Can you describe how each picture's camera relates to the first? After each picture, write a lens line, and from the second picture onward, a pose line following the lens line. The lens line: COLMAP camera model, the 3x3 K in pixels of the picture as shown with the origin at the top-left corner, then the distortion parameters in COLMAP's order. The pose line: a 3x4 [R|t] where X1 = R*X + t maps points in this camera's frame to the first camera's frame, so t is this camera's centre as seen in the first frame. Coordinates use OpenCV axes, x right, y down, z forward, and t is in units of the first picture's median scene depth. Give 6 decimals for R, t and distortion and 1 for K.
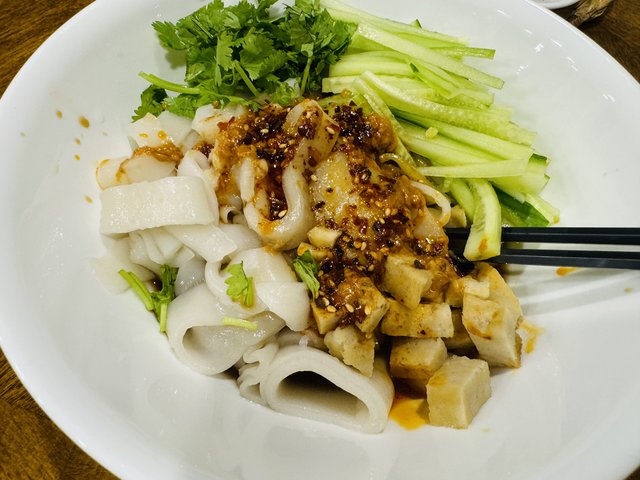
lens RADIAL K [[466.7, 0, 320.0], [0, 466.7, 240.0], [0, 0, 1]] dist [0.004765, 0.004834]
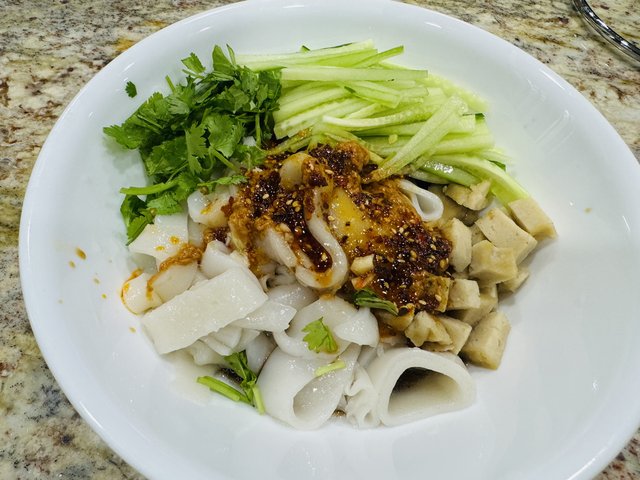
lens RADIAL K [[466.7, 0, 320.0], [0, 466.7, 240.0], [0, 0, 1]] dist [0.004765, 0.004834]
pose [[0.891755, -0.411980, 0.187204, -0.249247], [0.412320, 0.910205, 0.038979, -0.136660], [-0.186452, 0.042428, 0.981547, -0.061762]]
